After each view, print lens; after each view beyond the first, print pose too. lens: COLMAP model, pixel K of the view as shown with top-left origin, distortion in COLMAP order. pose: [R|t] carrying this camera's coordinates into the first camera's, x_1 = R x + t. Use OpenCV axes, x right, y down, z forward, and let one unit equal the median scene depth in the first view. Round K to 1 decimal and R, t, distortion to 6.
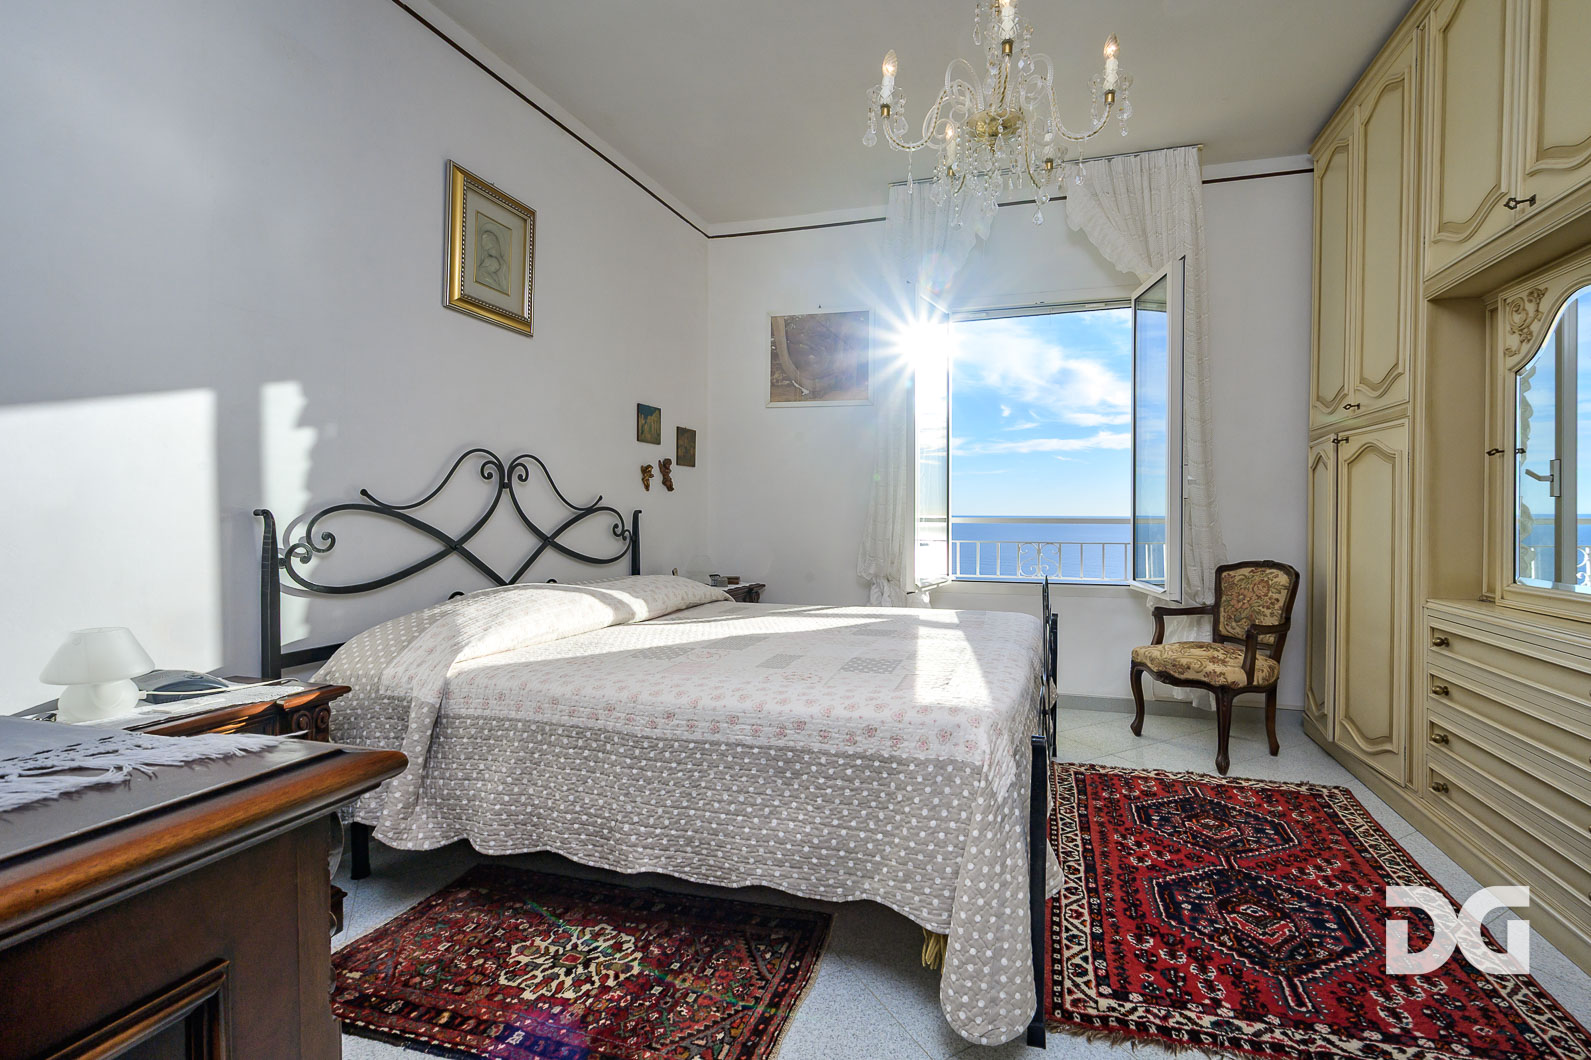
lens RADIAL K [[696.4, 0, 819.8], [0, 696.4, 528.0], [0, 0, 1]] dist [0.011734, -0.000048]
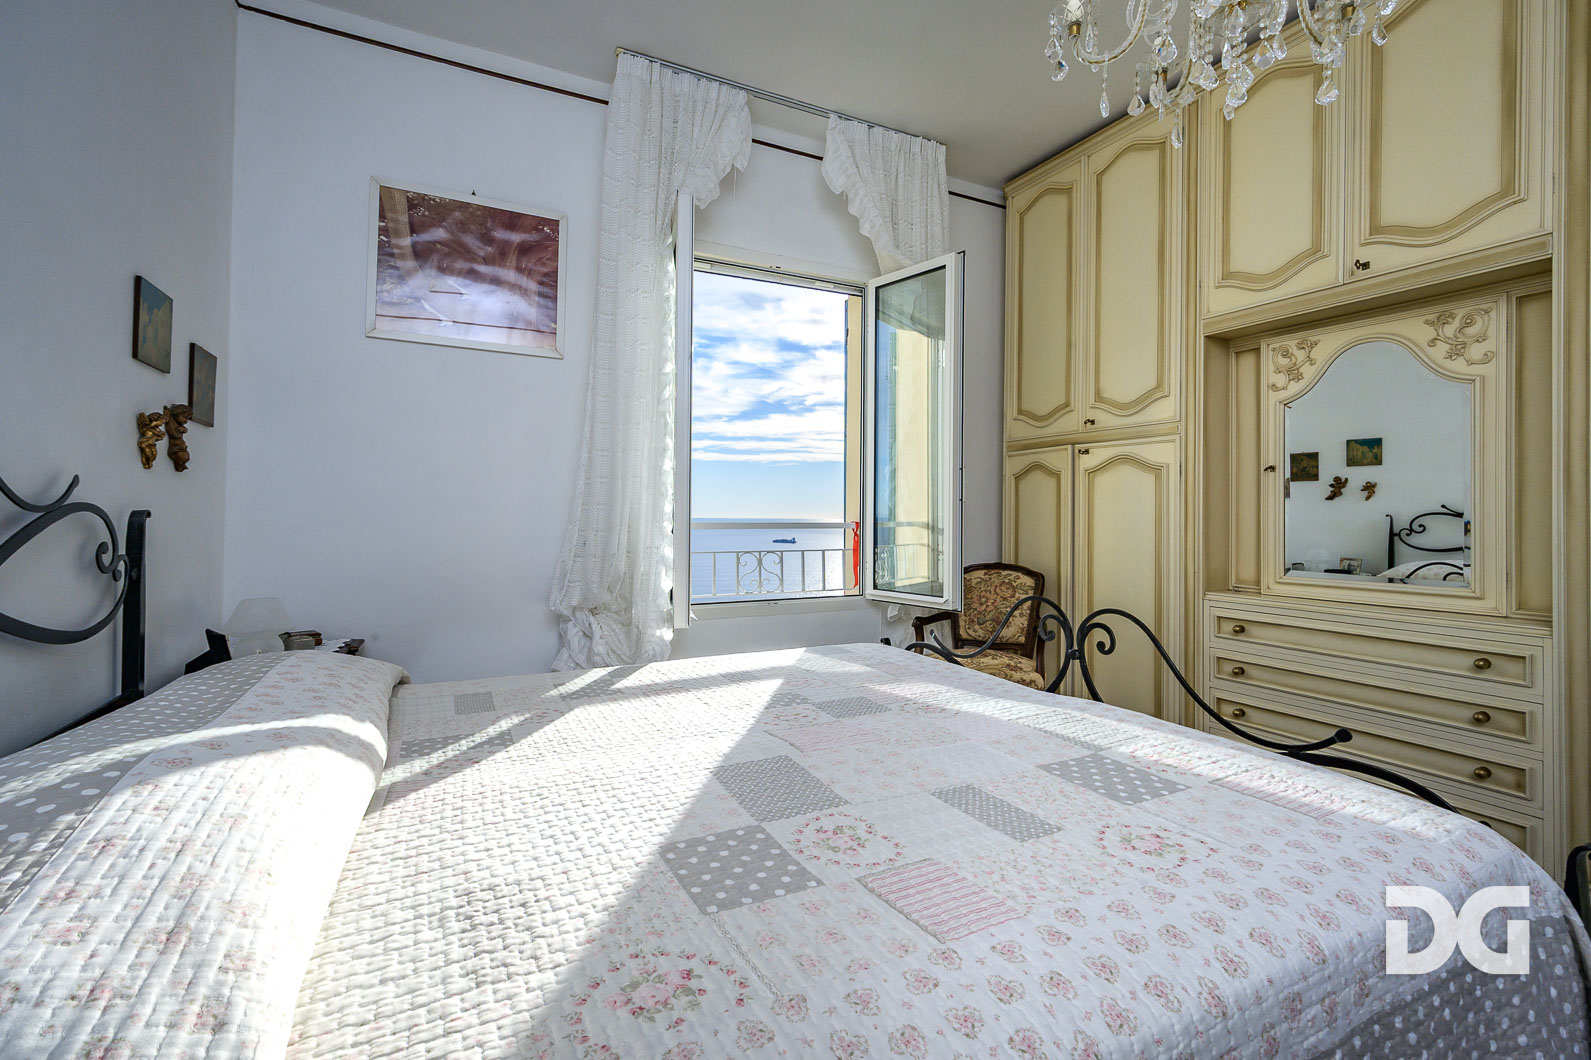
lens RADIAL K [[714.2, 0, 762.1], [0, 714.2, 509.5], [0, 0, 1]] dist [-0.001165, -0.000094]
pose [[0.724578, 0.005761, 0.689169, -0.340772], [0.012234, 0.999700, -0.021219, -0.013788], [-0.689084, 0.023806, 0.724290, 0.462974]]
